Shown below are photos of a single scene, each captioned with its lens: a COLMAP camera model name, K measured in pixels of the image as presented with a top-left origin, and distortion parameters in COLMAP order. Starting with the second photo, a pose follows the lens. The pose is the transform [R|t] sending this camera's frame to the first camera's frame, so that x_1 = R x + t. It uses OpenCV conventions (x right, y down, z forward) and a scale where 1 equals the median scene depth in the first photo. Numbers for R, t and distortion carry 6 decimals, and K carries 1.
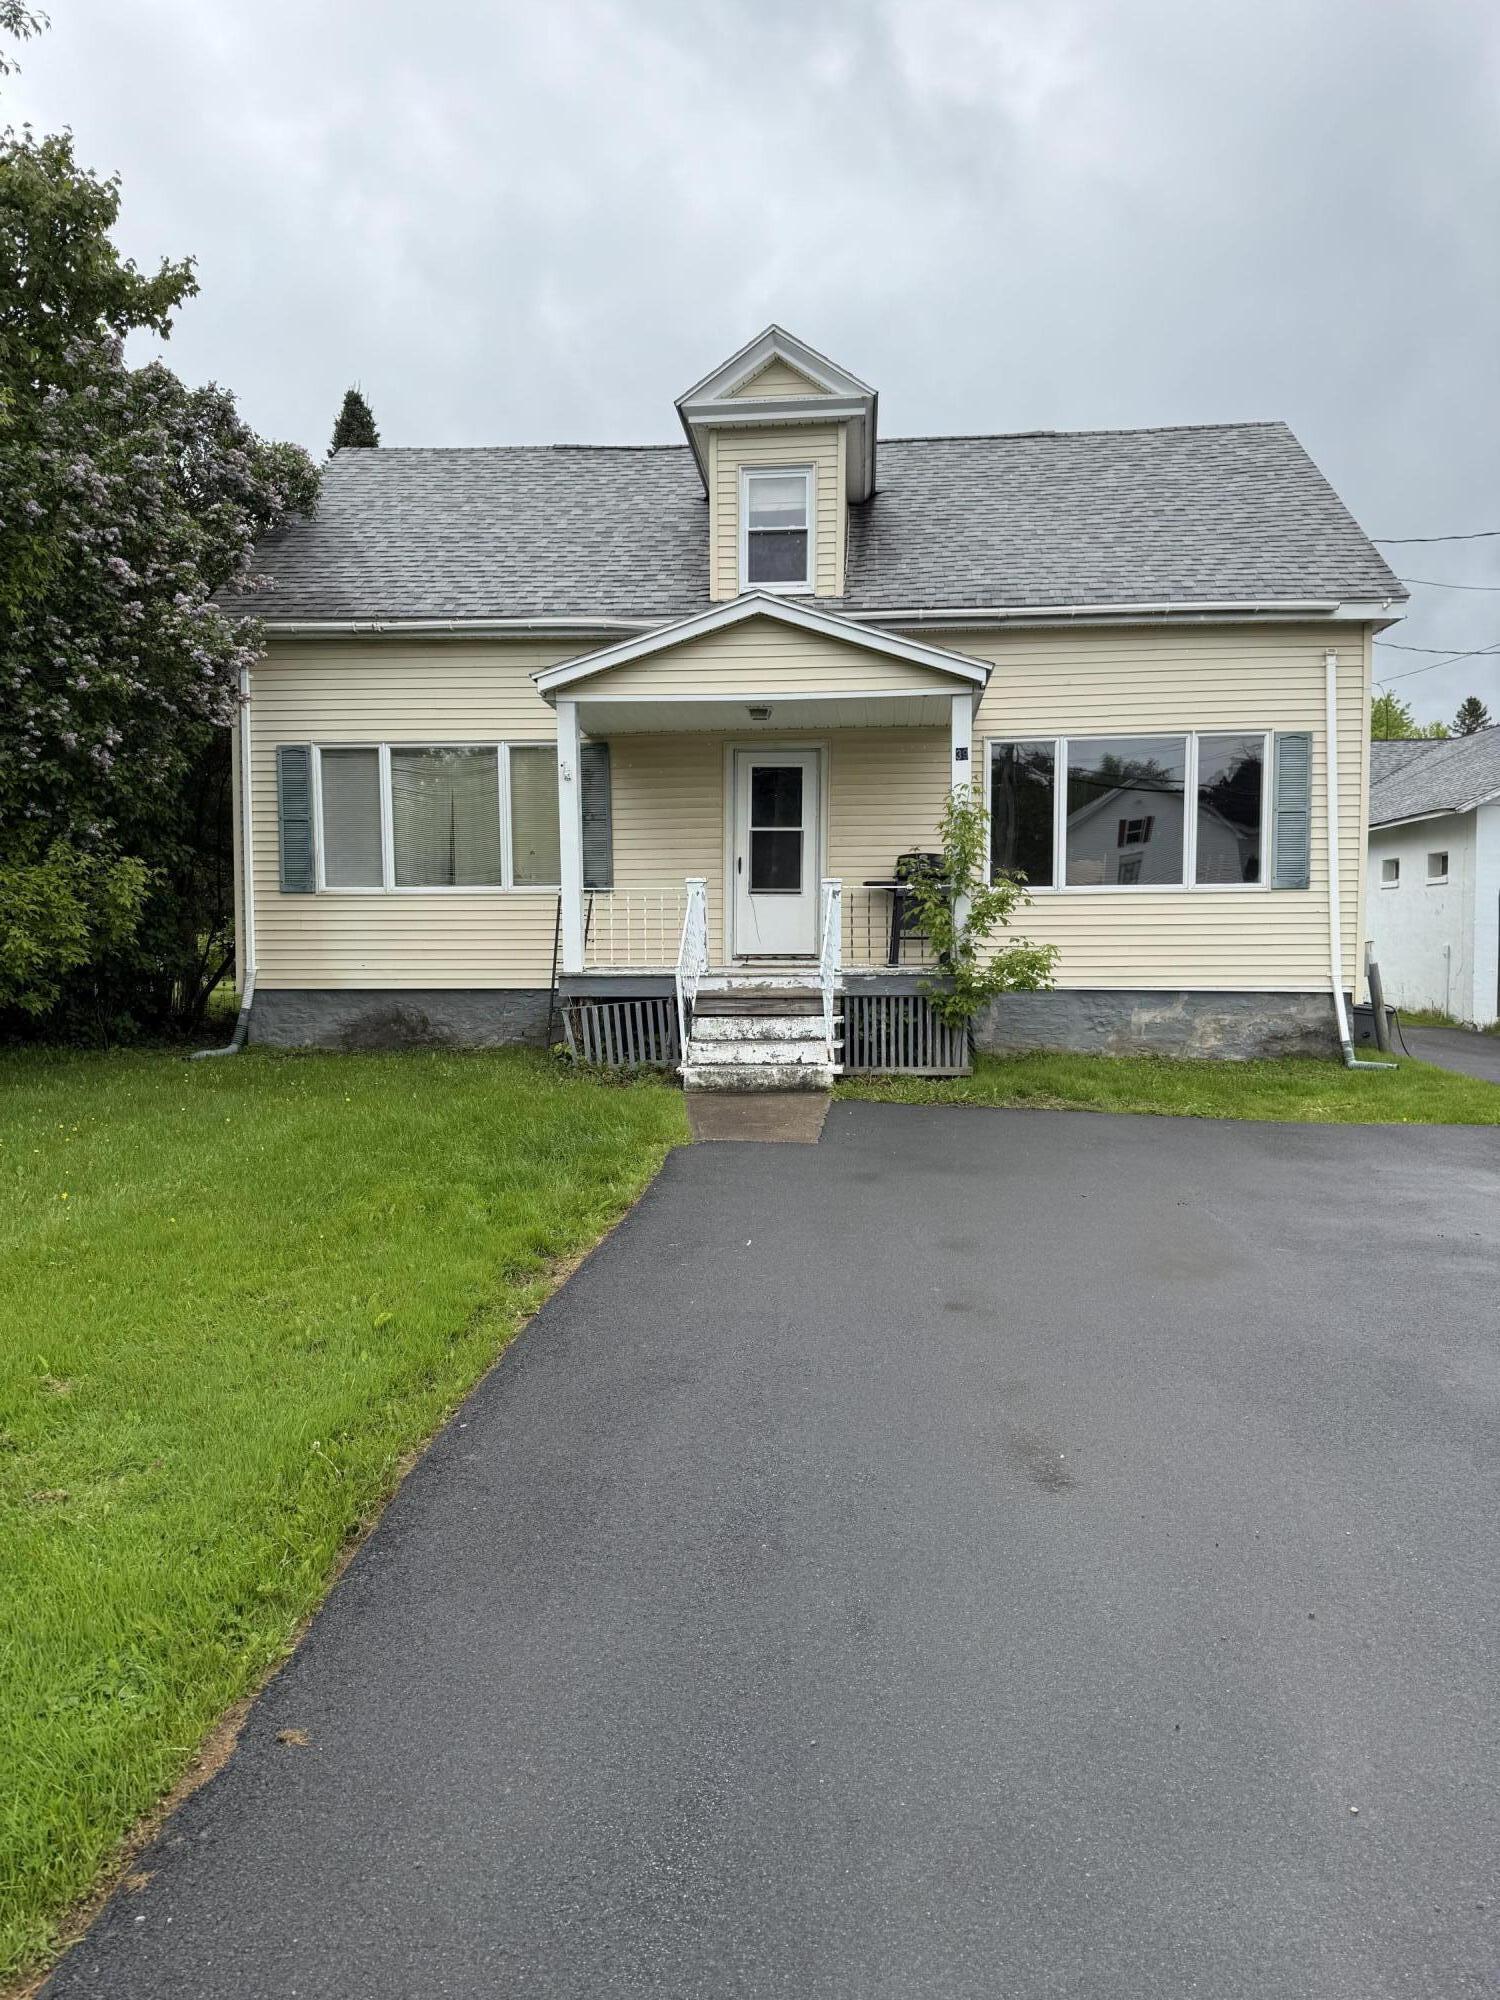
lens RADIAL K [[1384.6, 0, 739.5], [0, 1384.6, 1003.3], [0, 0, 1]] dist [0.056805, -0.022723]
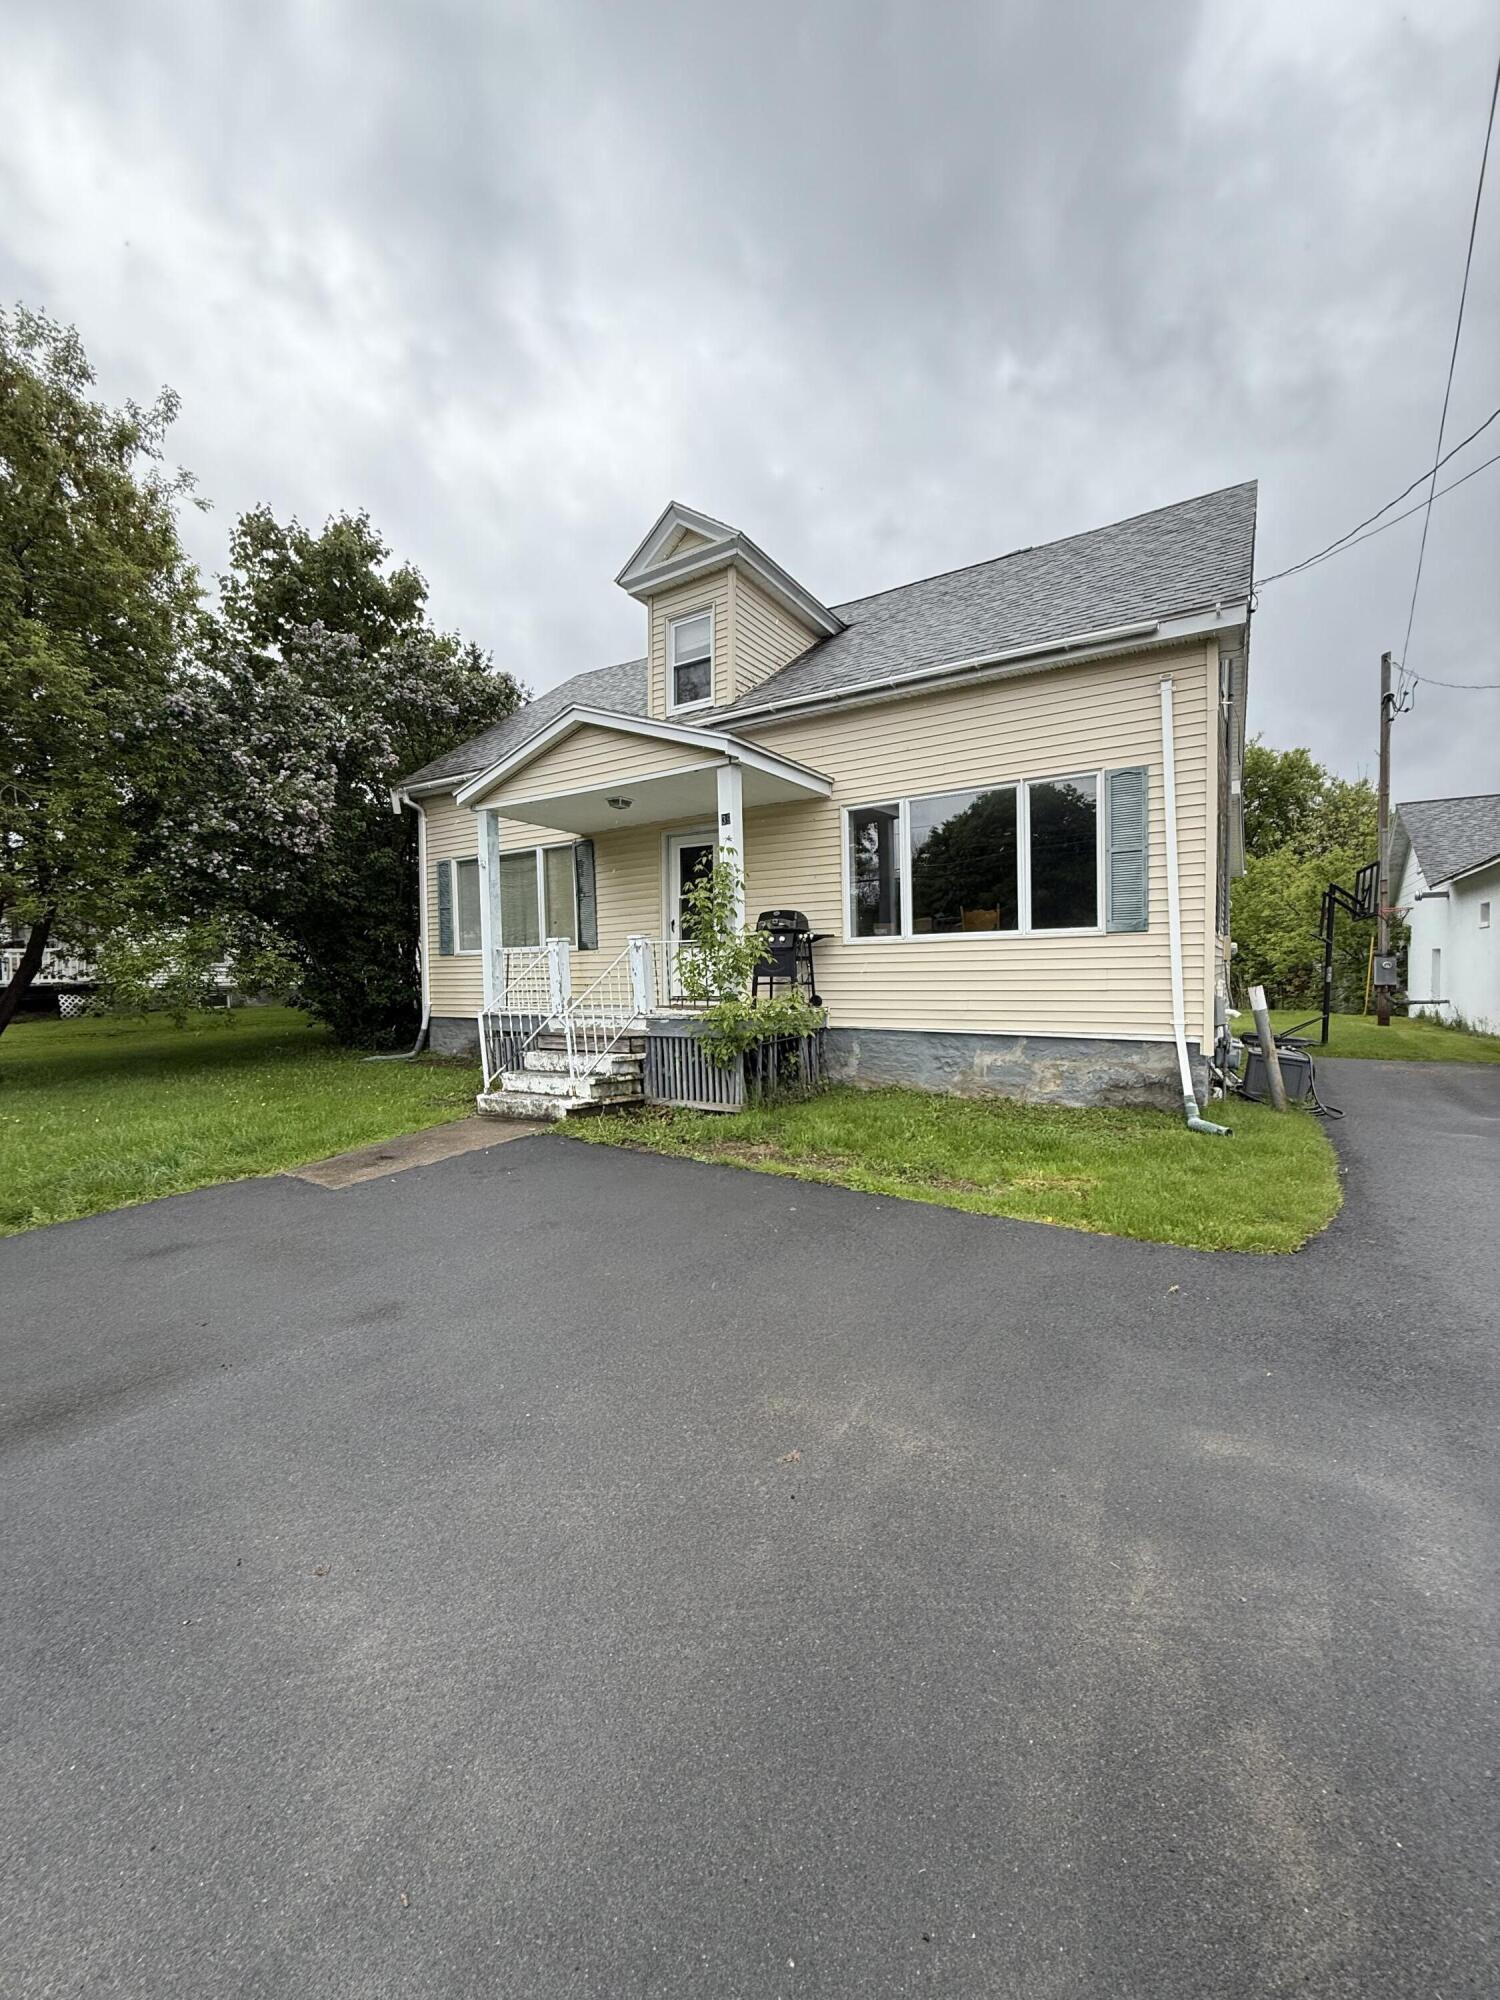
lens RADIAL K [[796.4, 0, 749.3], [0, 796.4, 990.9], [0, 0, 1]] dist [-0.000415, 0.000432]
pose [[0.886916, 0.000839, -0.461930, 0.414777], [-0.010009, 0.999798, -0.017402, -0.029466], [0.461822, 0.020058, 0.886746, 0.397715]]
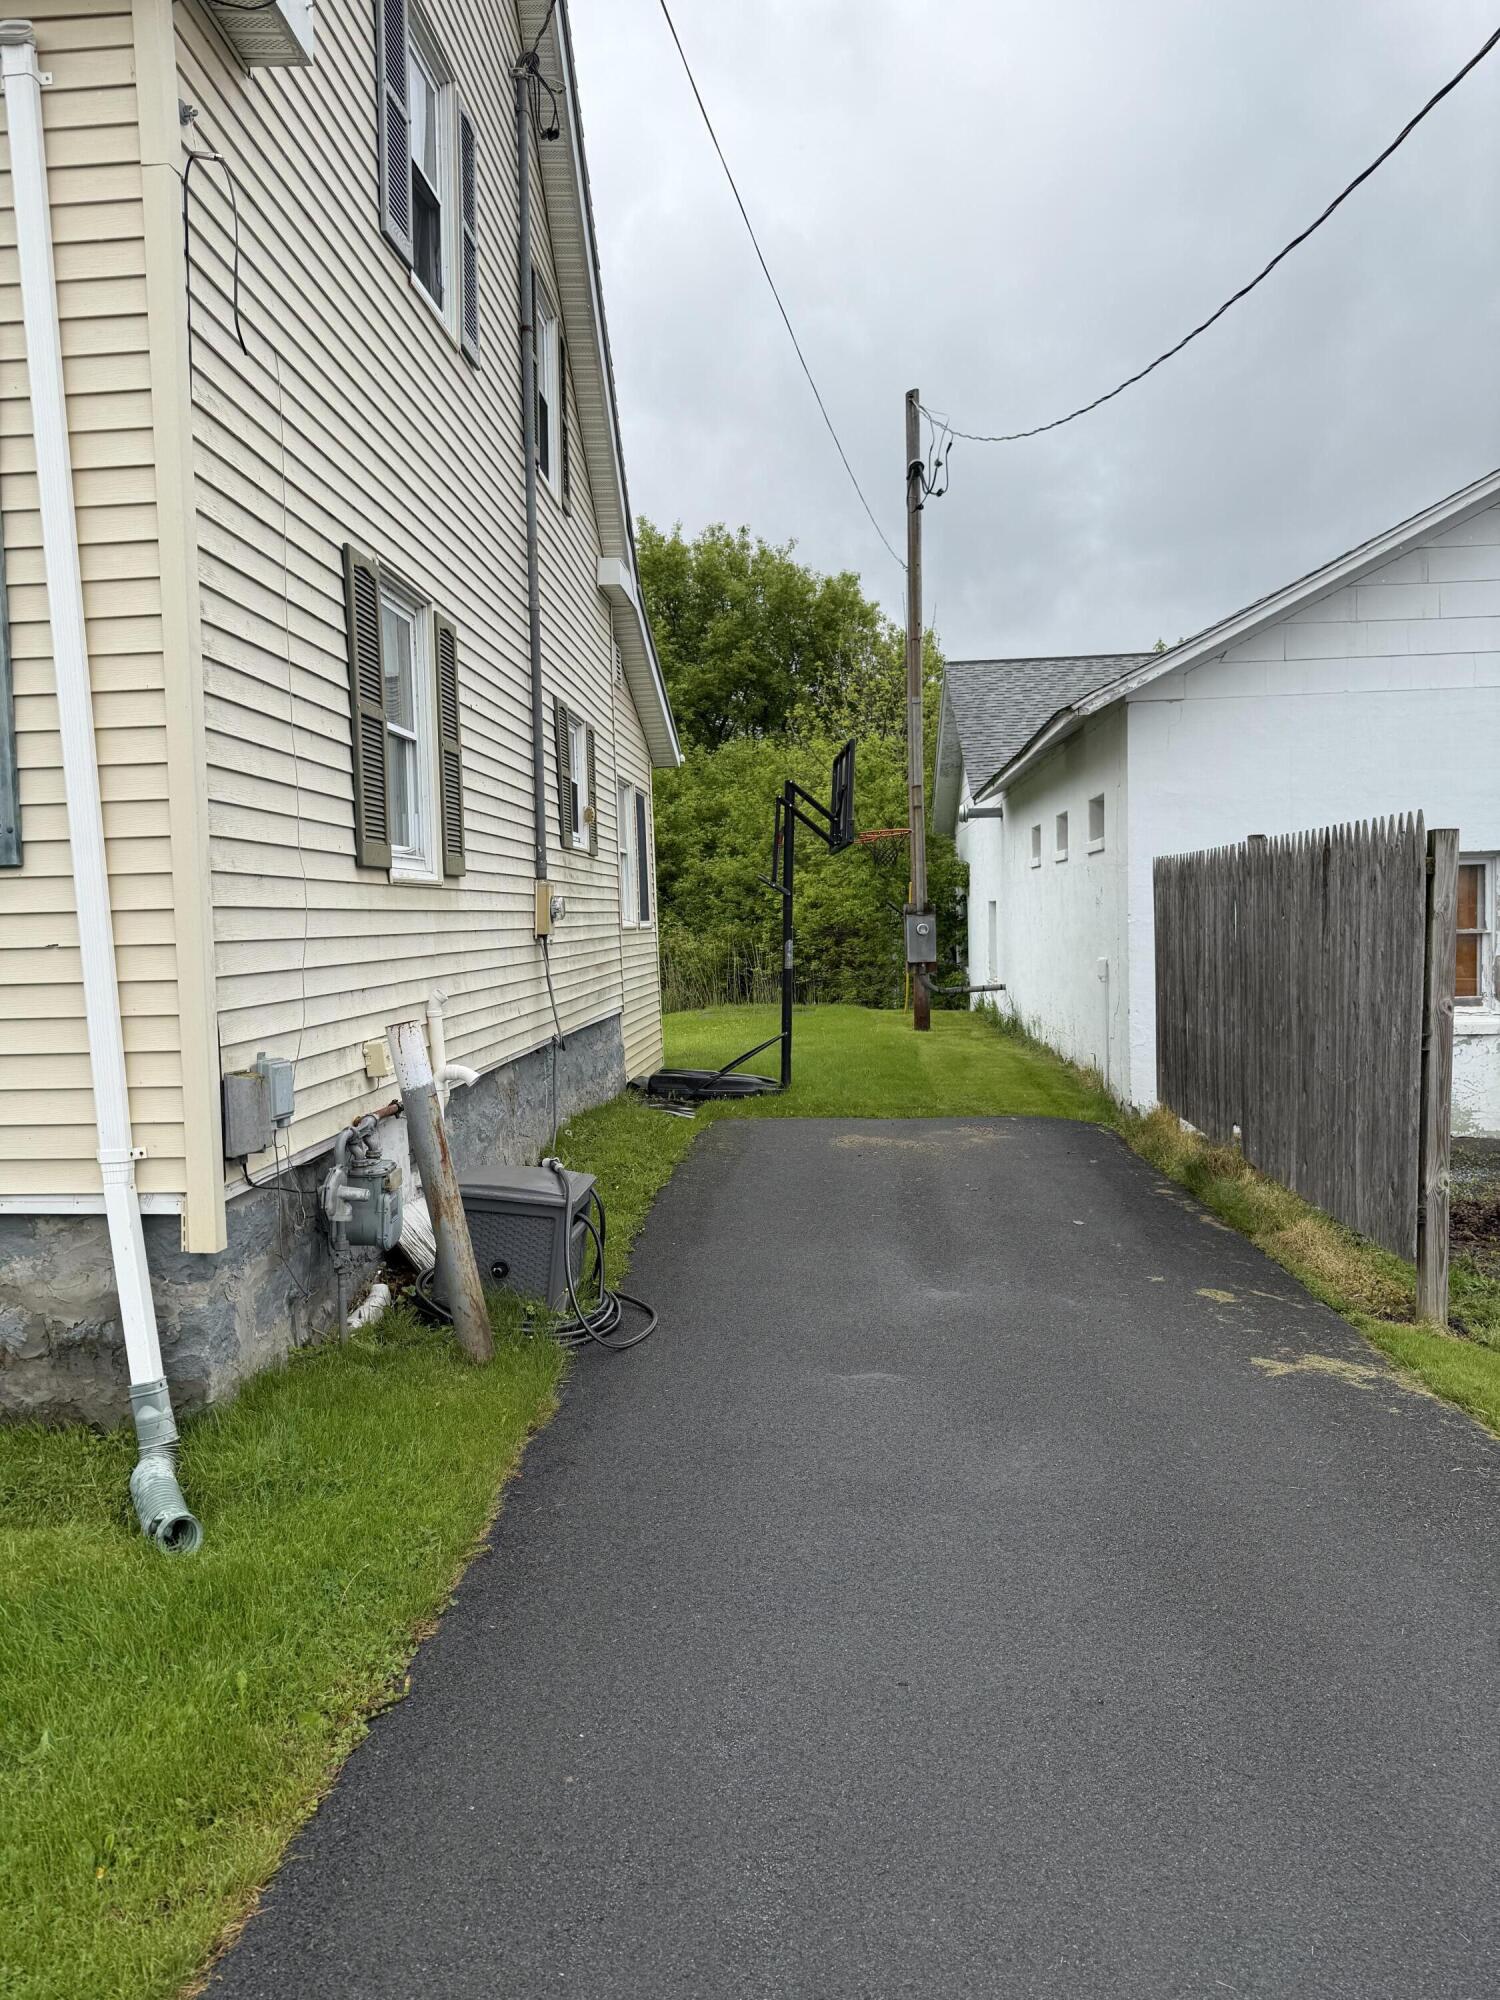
lens RADIAL K [[1384.6, 0, 749.9], [0, 1384.6, 1005.1], [0, 0, 1]] dist [0.056805, -0.022723]
pose [[0.999611, -0.024910, 0.012543, 0.553909], [0.024750, 0.999612, 0.012756, -0.052558], [-0.012856, -0.012441, 0.999840, 0.695422]]
